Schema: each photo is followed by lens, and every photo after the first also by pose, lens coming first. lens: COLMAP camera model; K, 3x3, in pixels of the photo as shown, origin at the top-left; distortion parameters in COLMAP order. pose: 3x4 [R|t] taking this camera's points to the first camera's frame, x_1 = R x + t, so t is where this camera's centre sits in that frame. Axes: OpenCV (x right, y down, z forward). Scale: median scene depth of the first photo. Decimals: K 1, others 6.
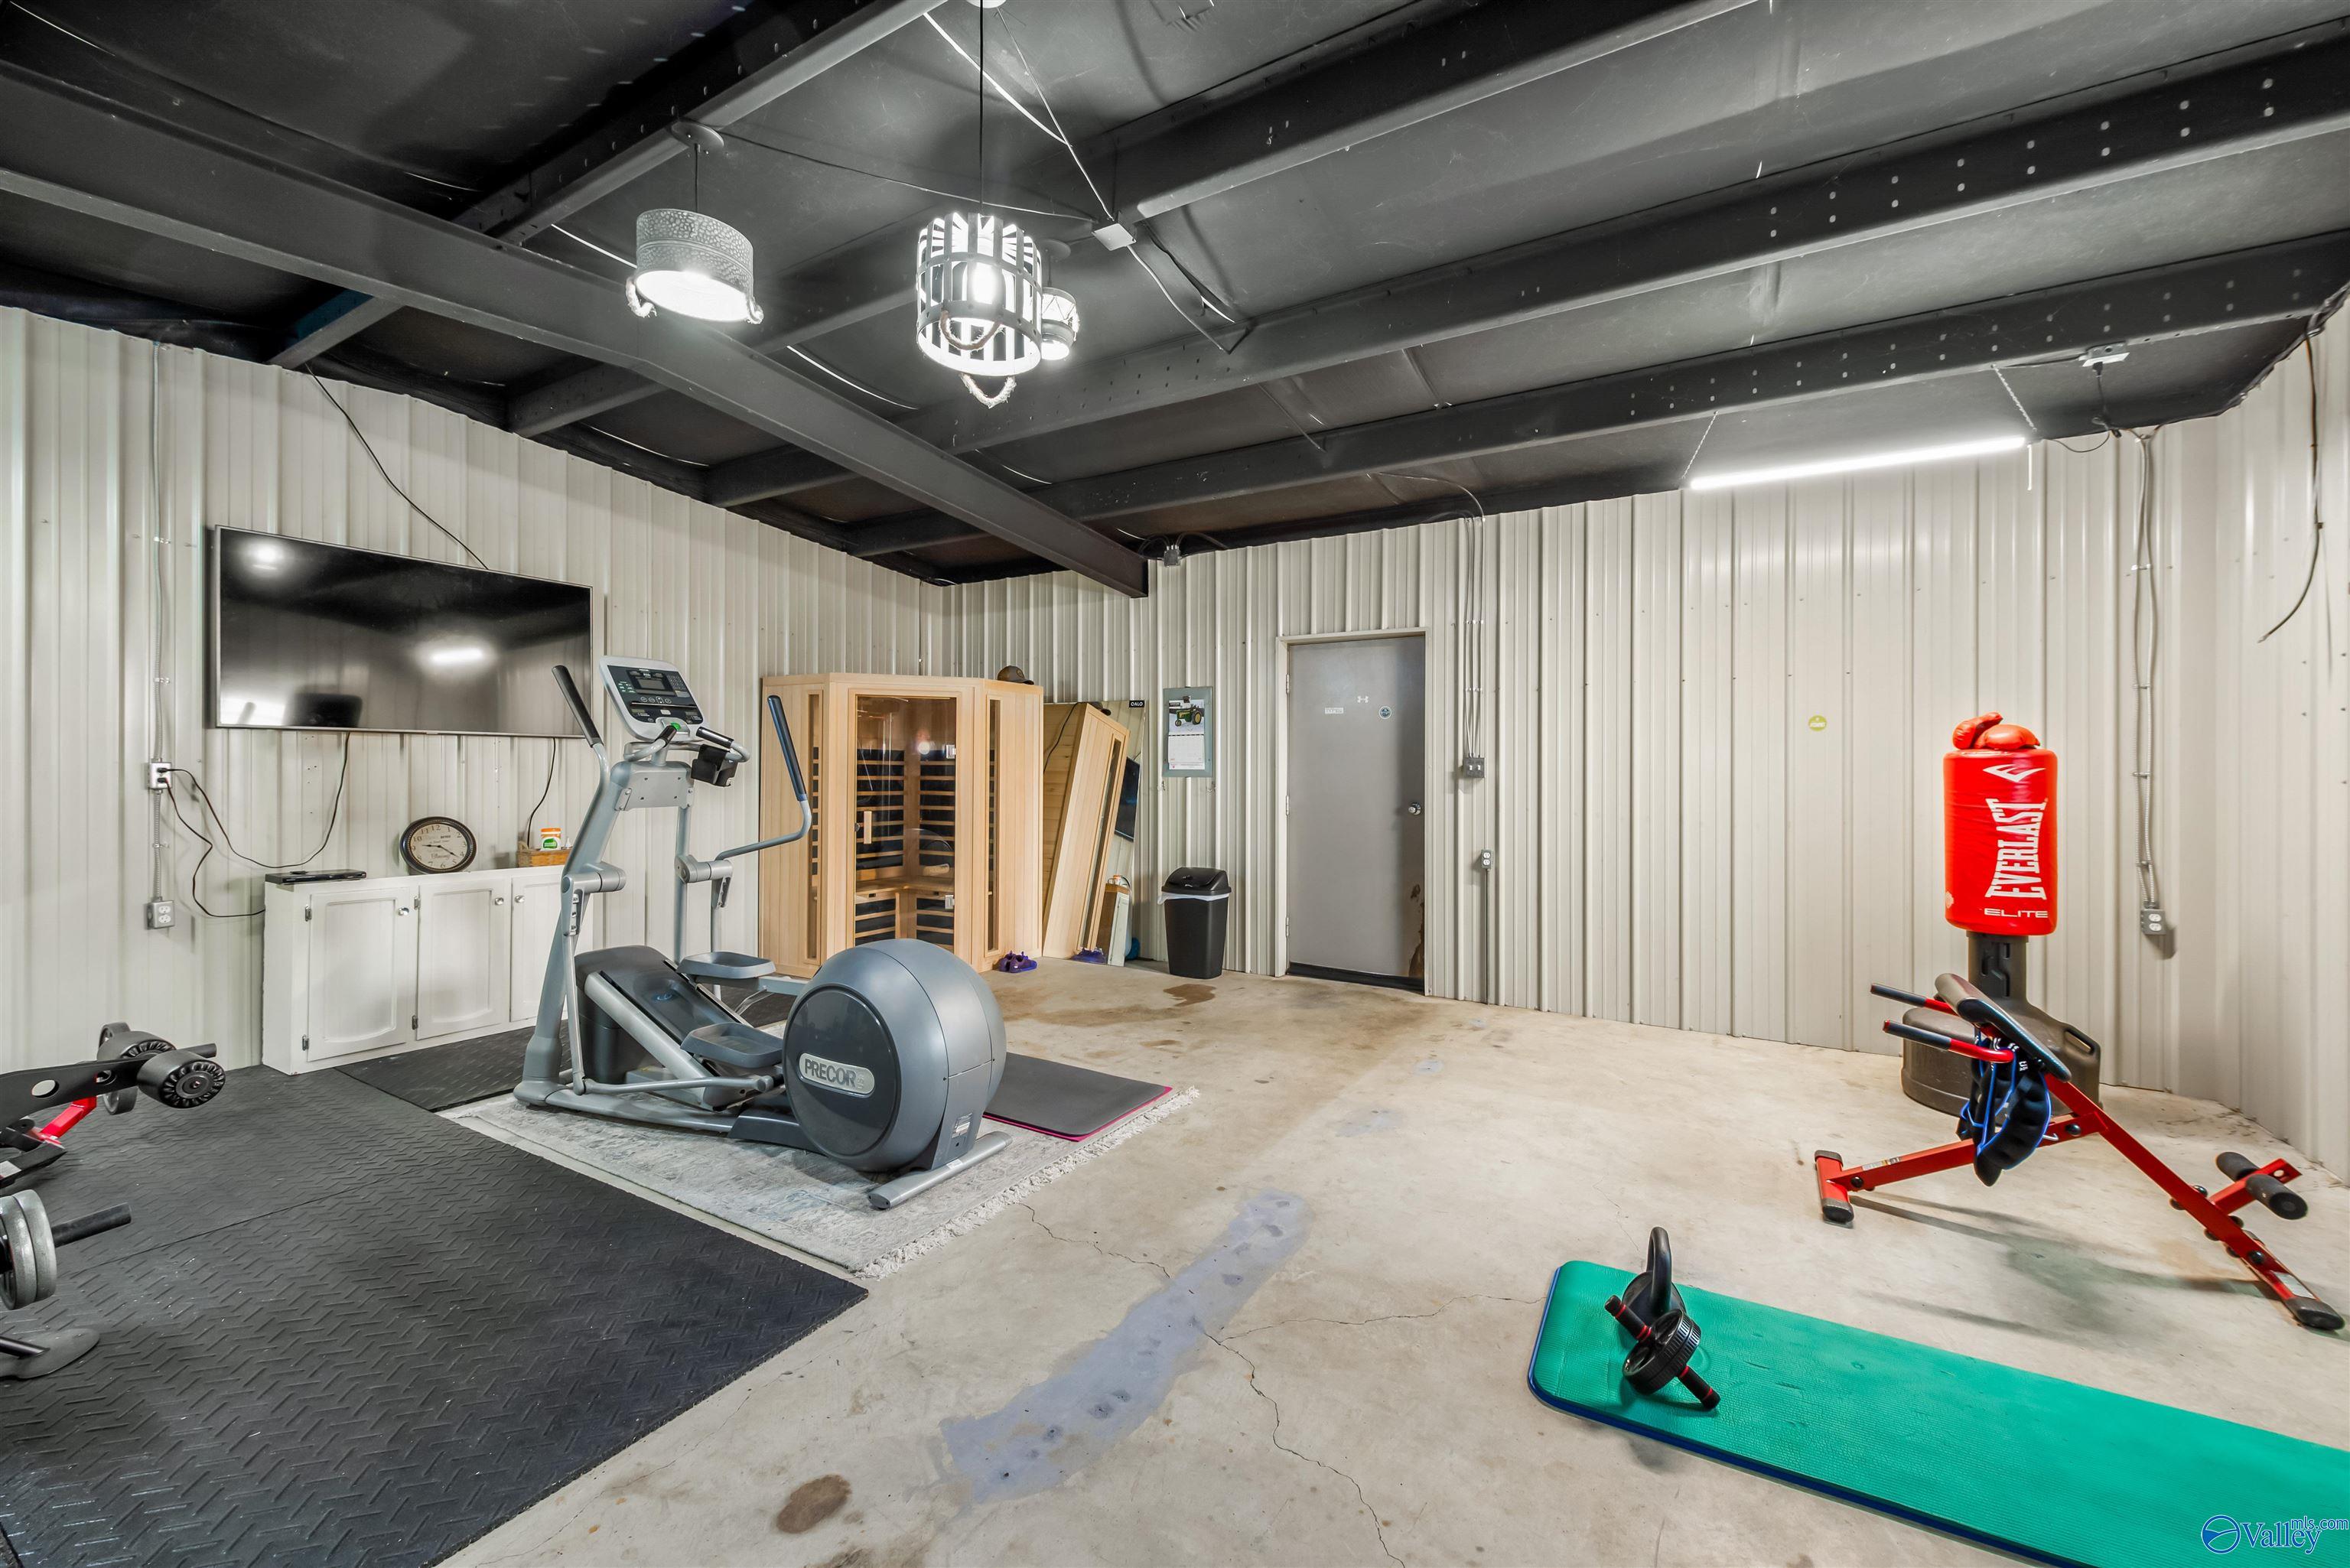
lens RADIAL K [[904.7, 0, 1196.5], [0, 904.7, 786.1], [0, 0, 1]] dist [0.014162, -0.004071]
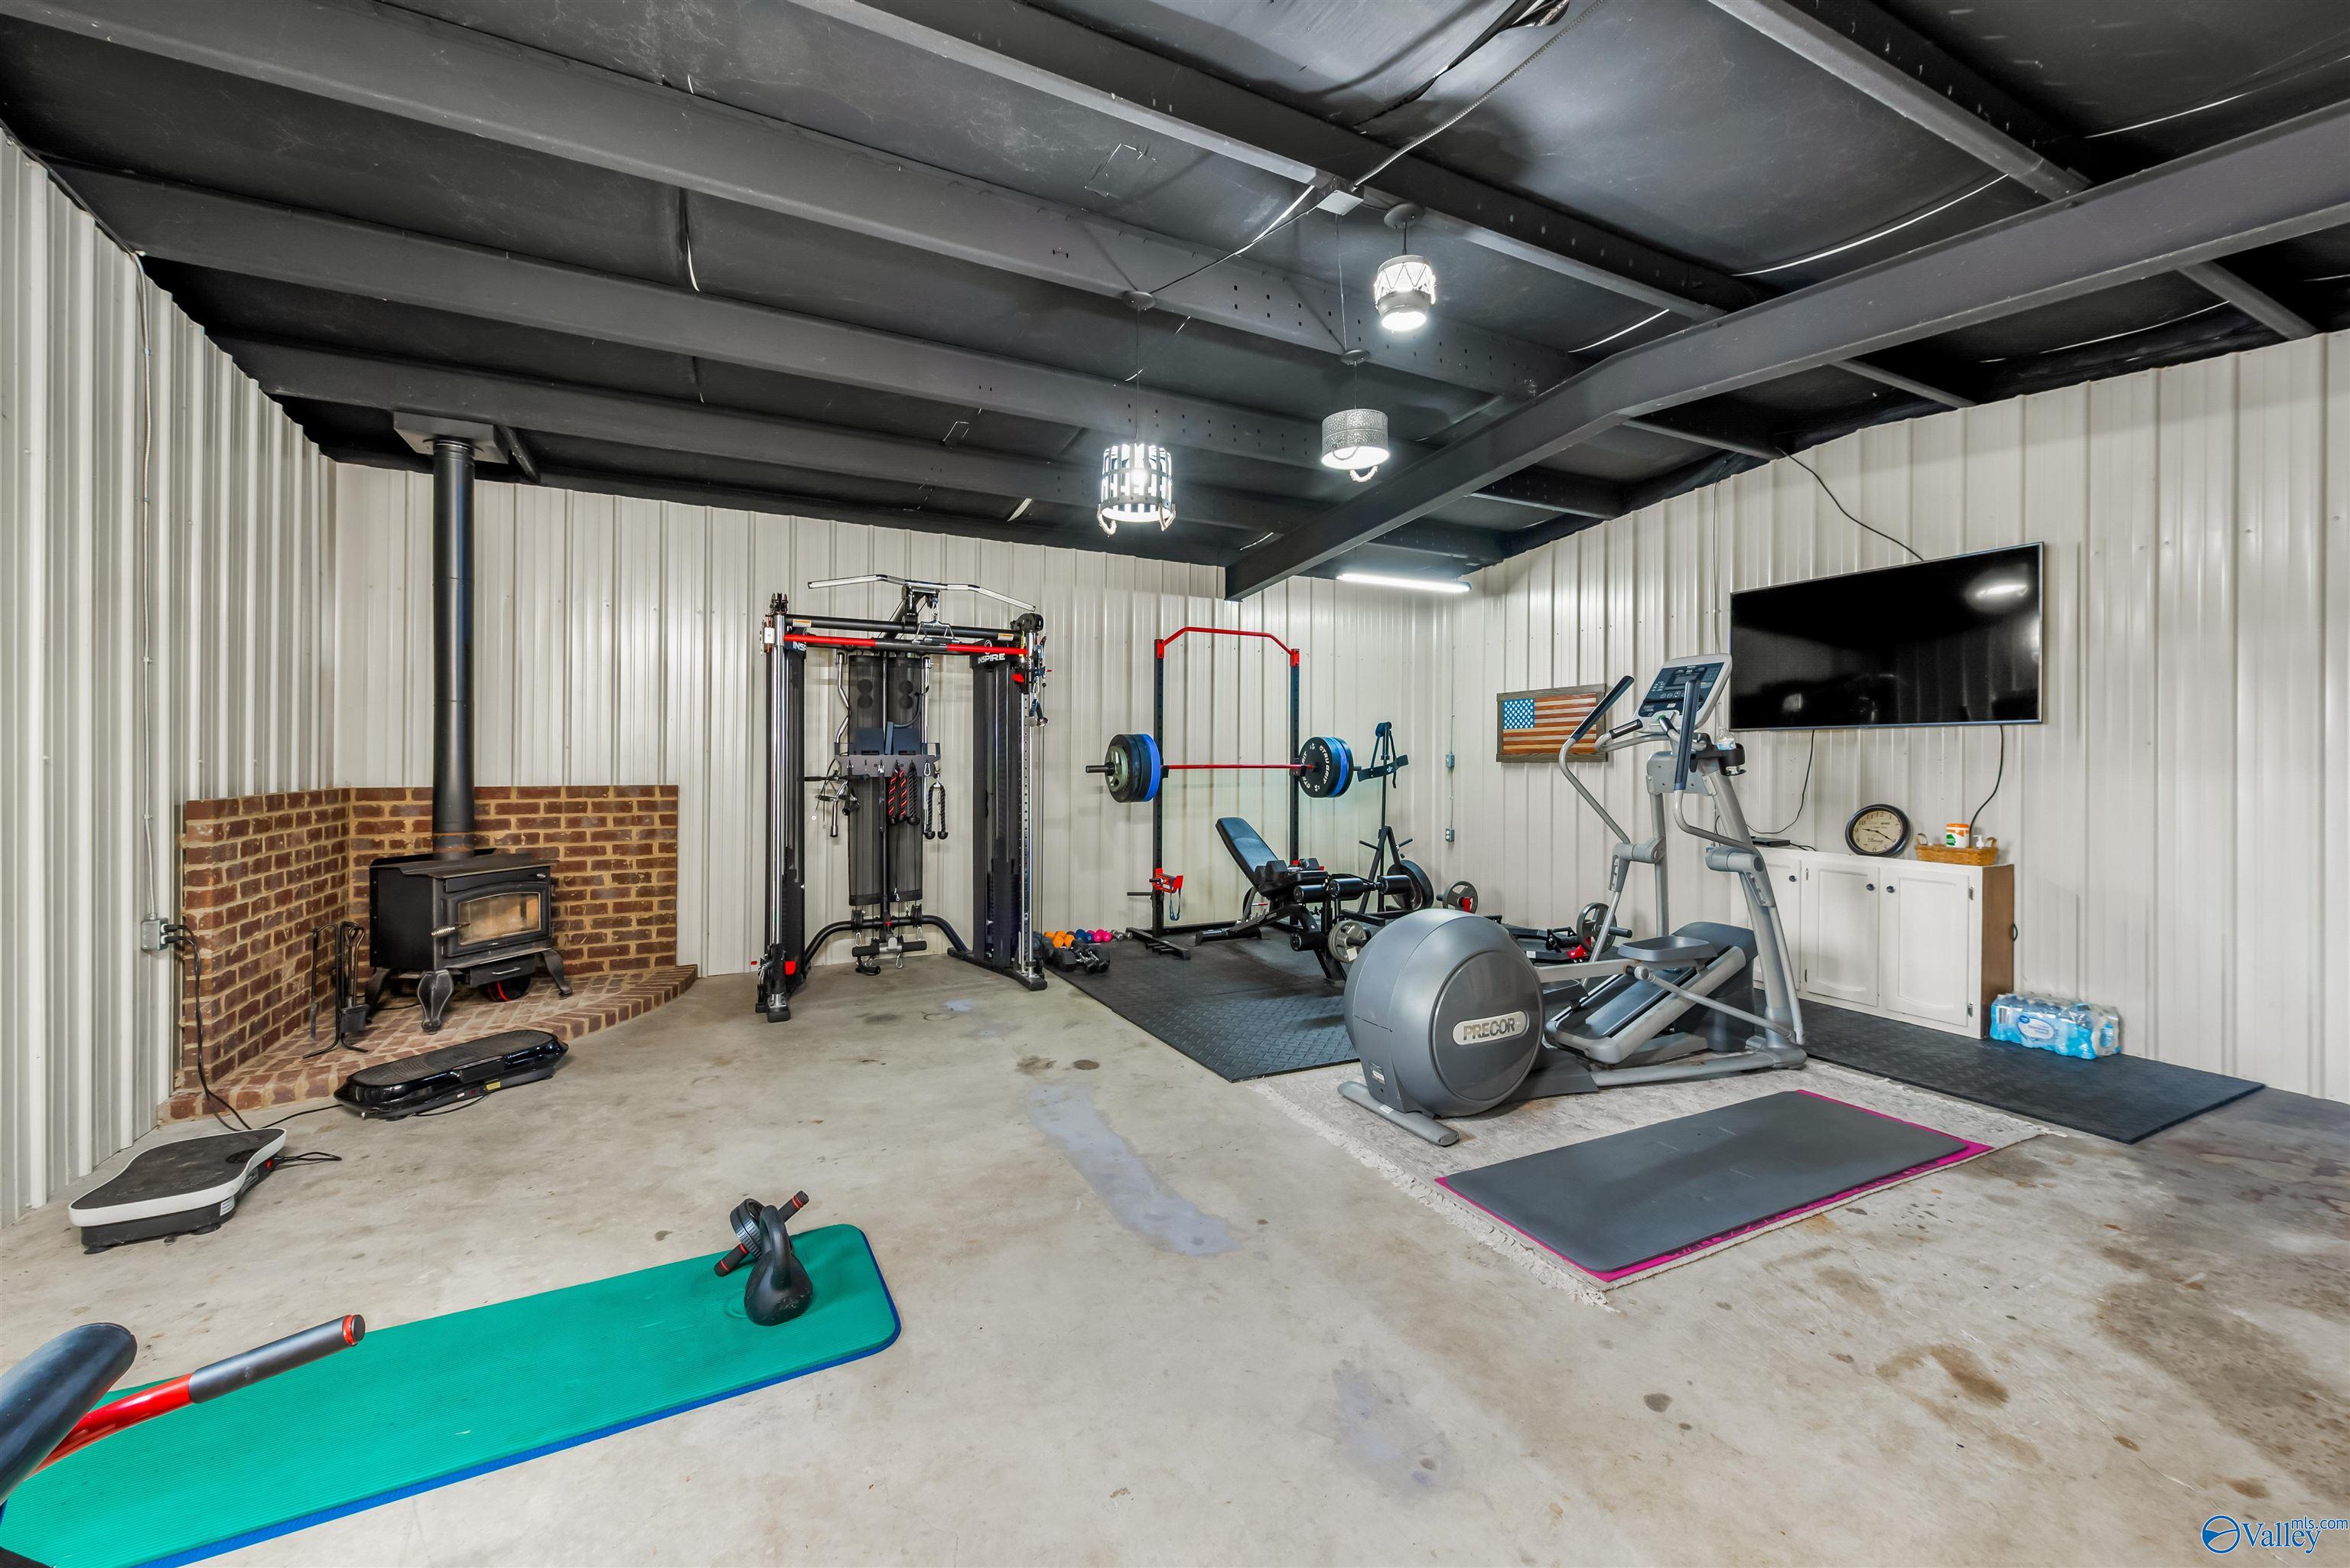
lens RADIAL K [[921.1, 0, 1205.2], [0, 921.1, 767.0], [0, 0, 1]] dist [0.012969, -0.003355]
pose [[-0.523385, -0.000862, -0.852096, 0.587587], [-0.017231, 0.999806, 0.009572, -0.008541], [0.851922, 0.019692, -0.523298, 1.001175]]
